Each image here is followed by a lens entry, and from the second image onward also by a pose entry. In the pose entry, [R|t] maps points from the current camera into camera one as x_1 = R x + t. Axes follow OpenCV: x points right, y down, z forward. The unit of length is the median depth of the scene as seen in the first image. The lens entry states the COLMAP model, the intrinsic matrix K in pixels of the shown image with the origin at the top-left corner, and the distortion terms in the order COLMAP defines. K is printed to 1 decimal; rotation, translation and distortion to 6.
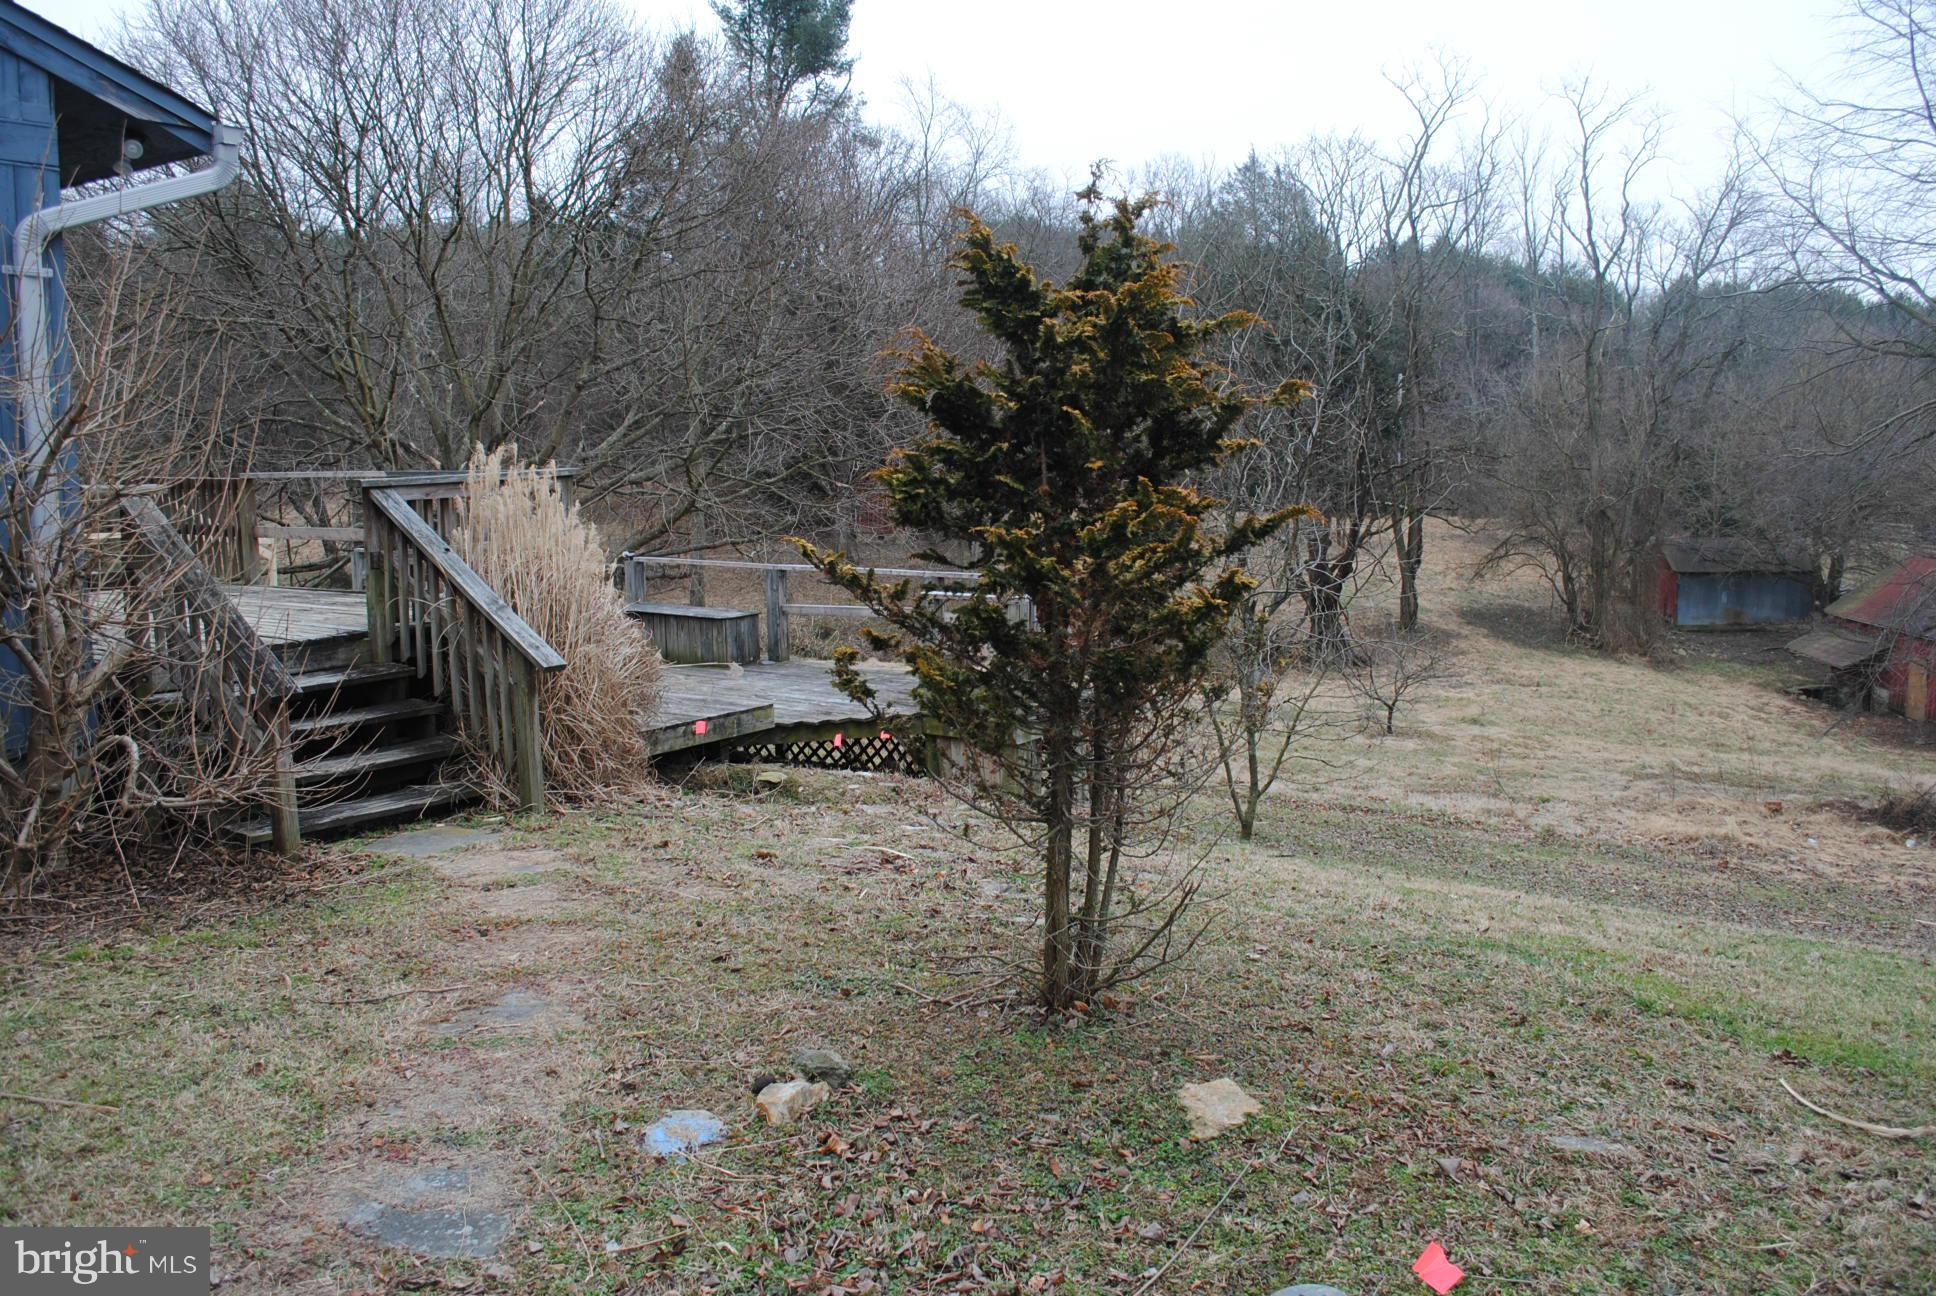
lens RADIAL K [[1534.7, 0, 991.1], [0, 1534.7, 640.3], [0, 0, 1]] dist [-0.081960, 0.012767]
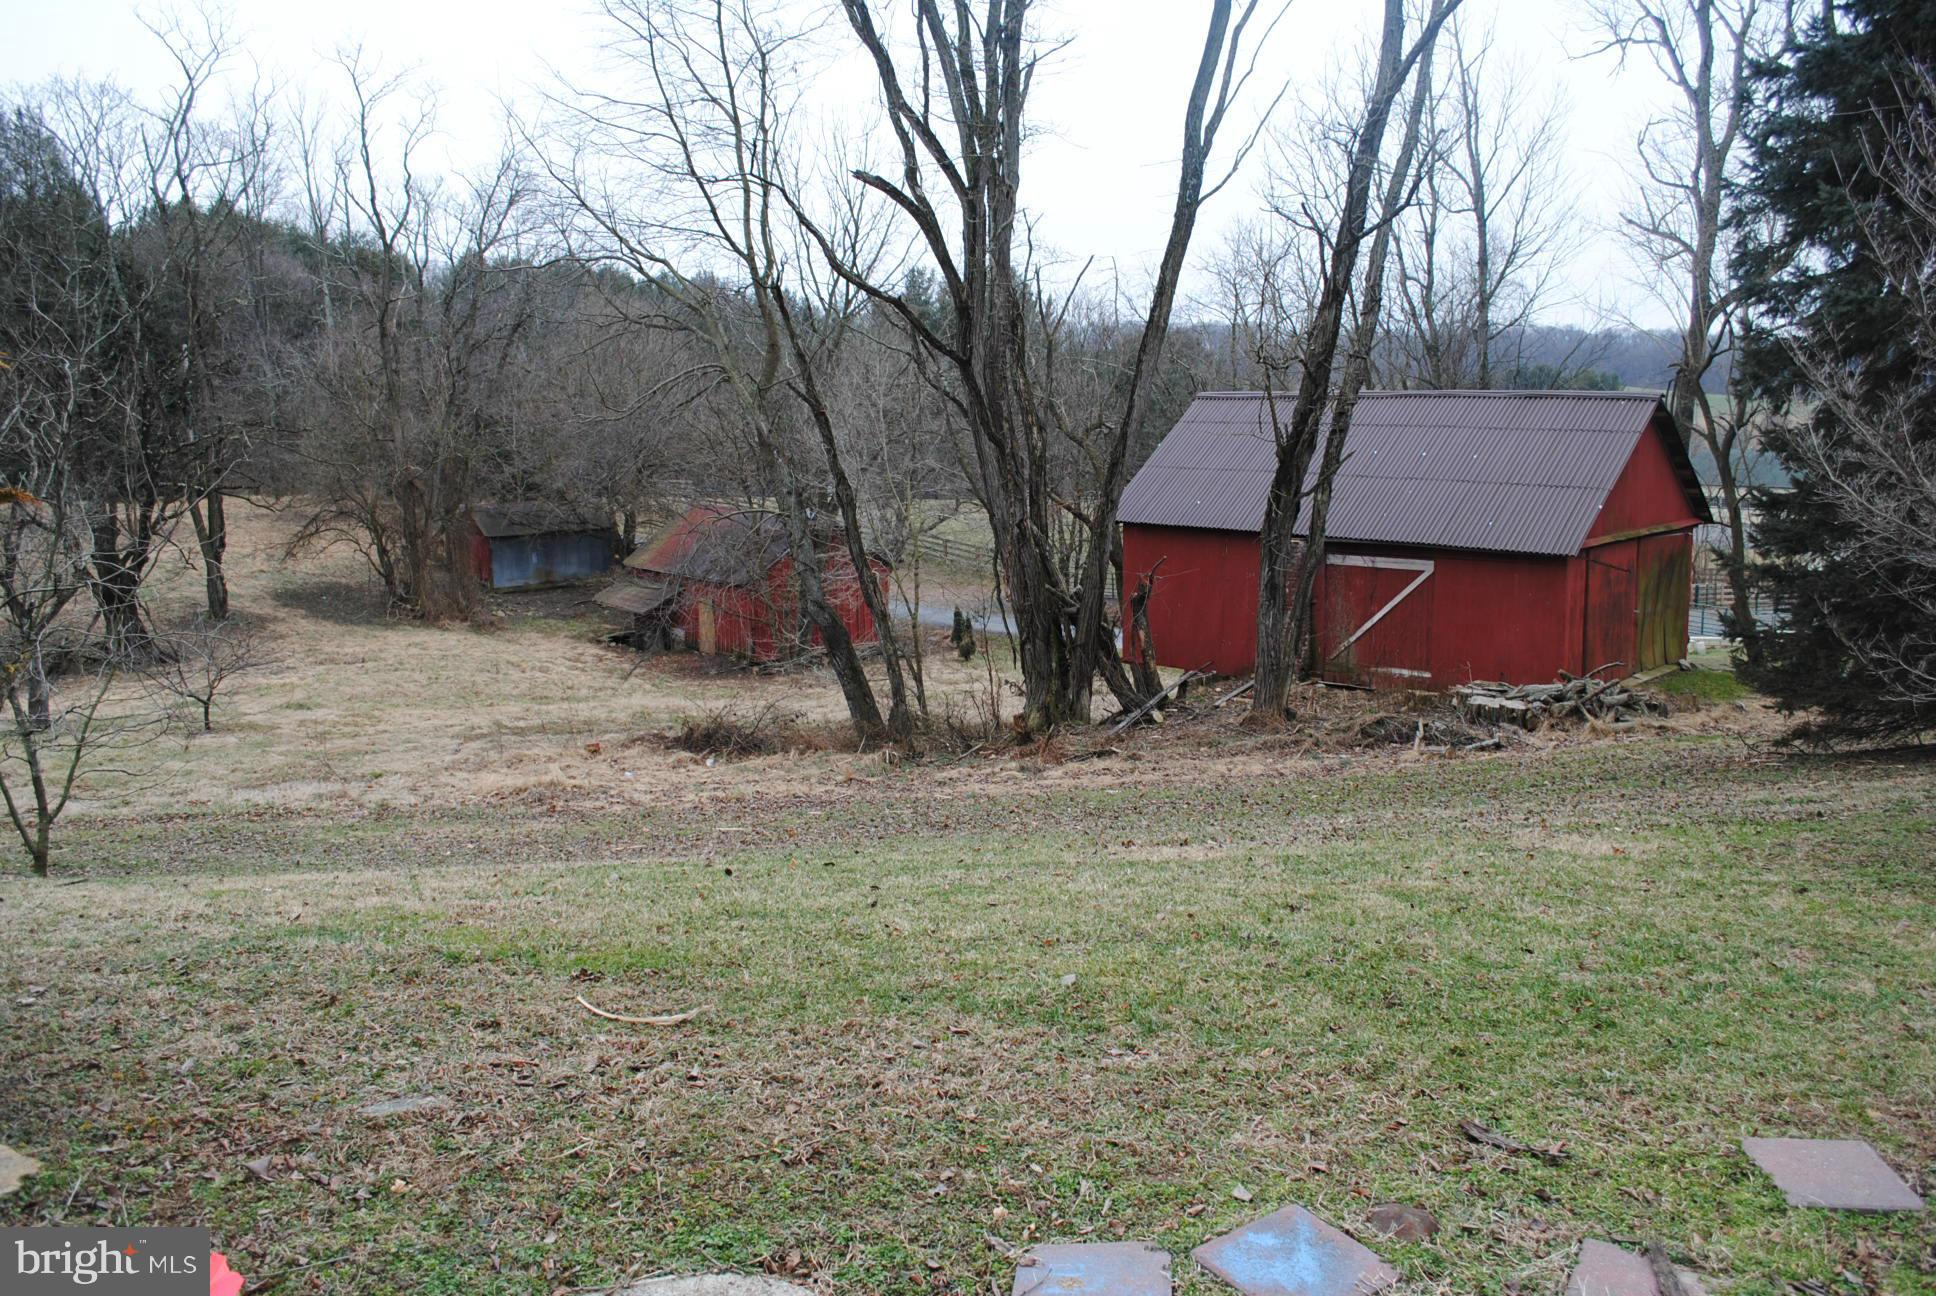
lens RADIAL K [[1534.7, 0, 991.1], [0, 1534.7, 640.3], [0, 0, 1]] dist [-0.081960, 0.012767]
pose [[0.735229, -0.105746, 0.669519, 0.007132], [0.093290, 0.994142, 0.054572, 0.000943], [-0.671368, 0.022337, 0.740787, -0.004077]]
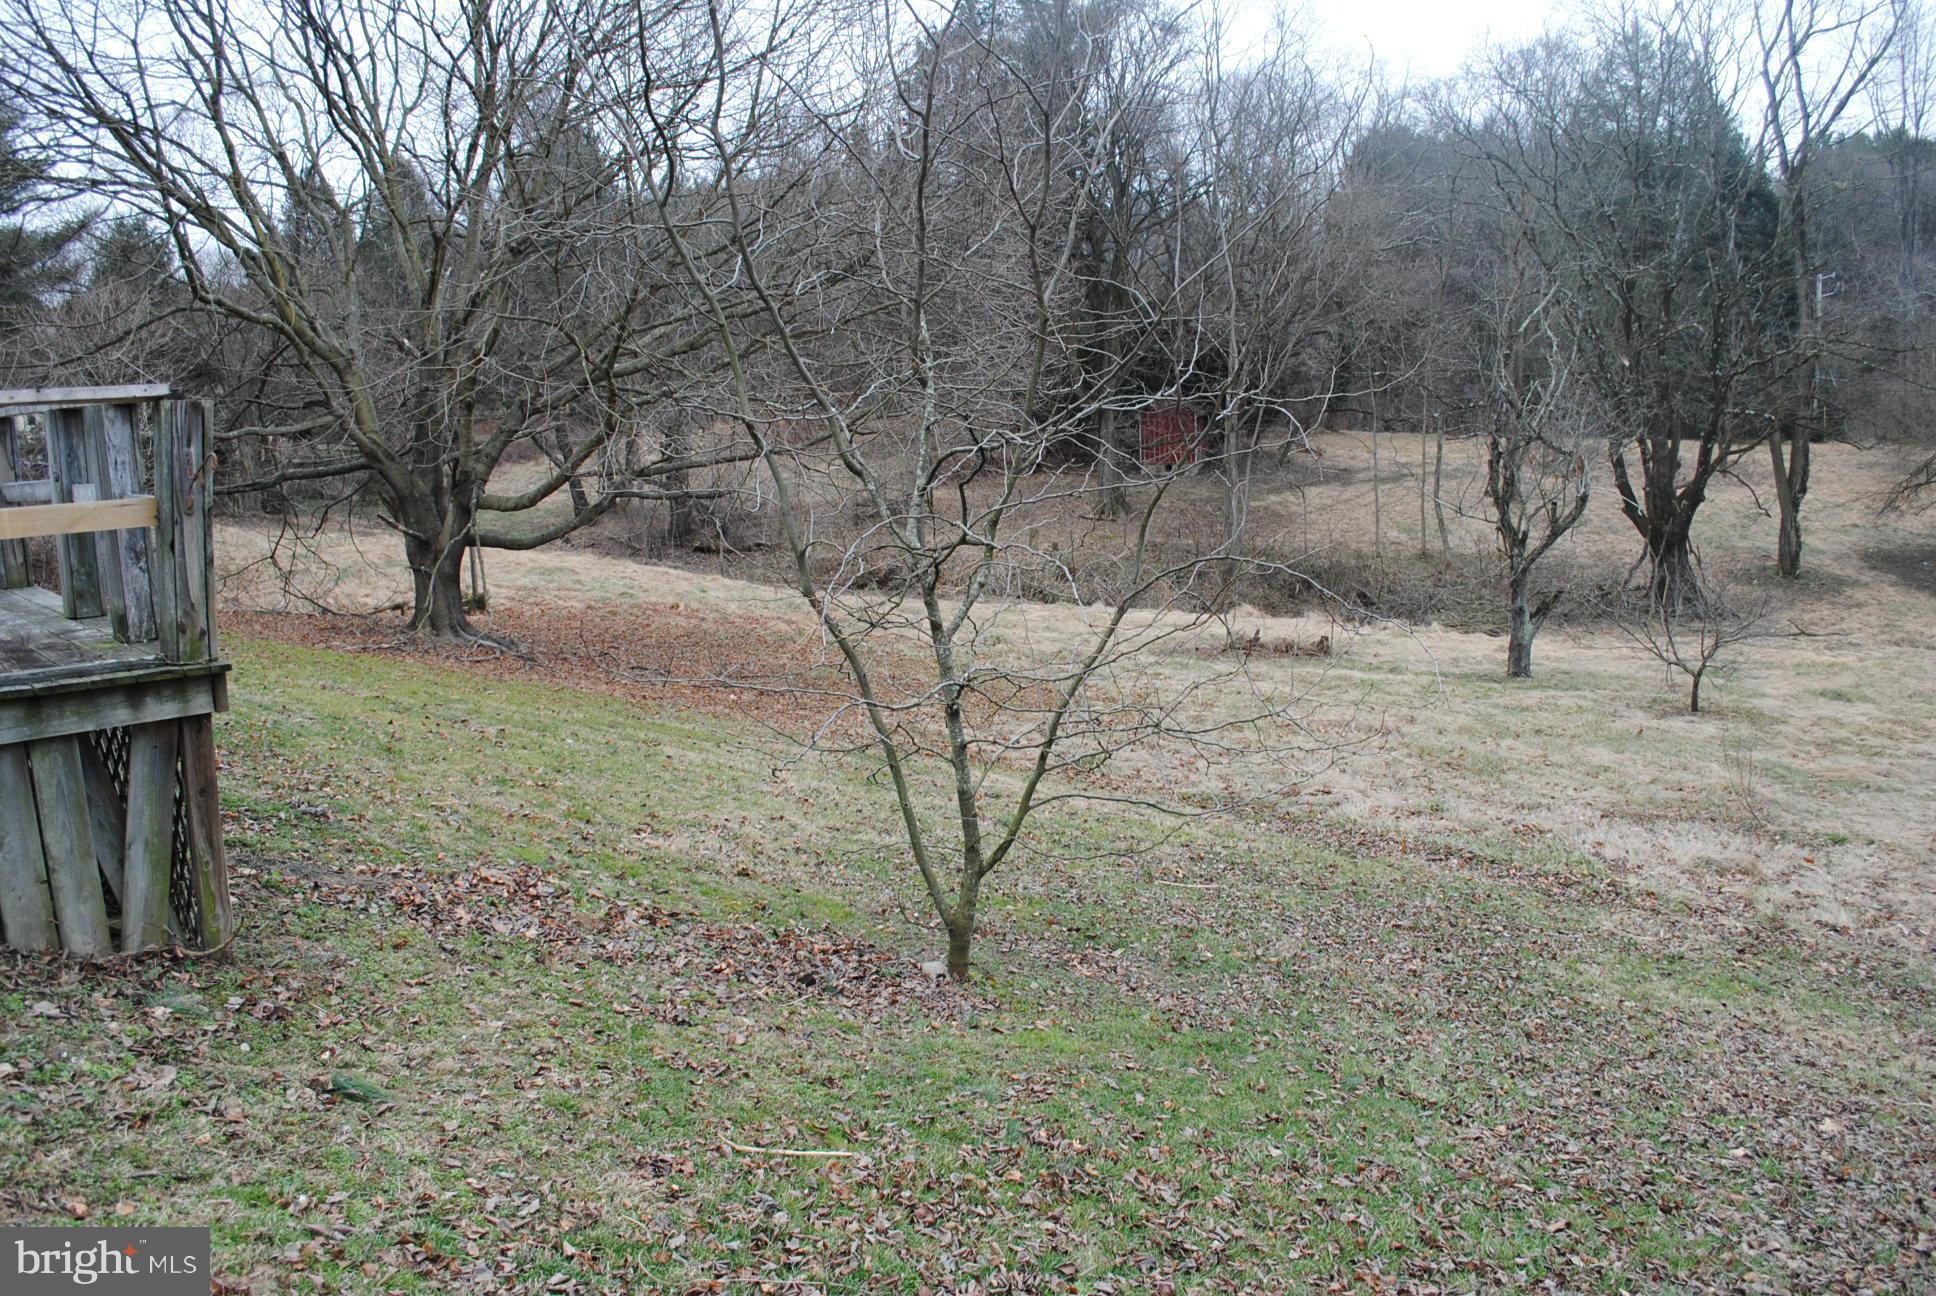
lens RADIAL K [[1534.7, 0, 991.1], [0, 1534.7, 640.3], [0, 0, 1]] dist [-0.081960, 0.012767]
pose [[0.965305, 0.017343, -0.260550, 0.194681], [-0.008328, 0.999329, 0.035665, 0.006623], [0.260994, -0.032258, 0.964801, 0.339812]]
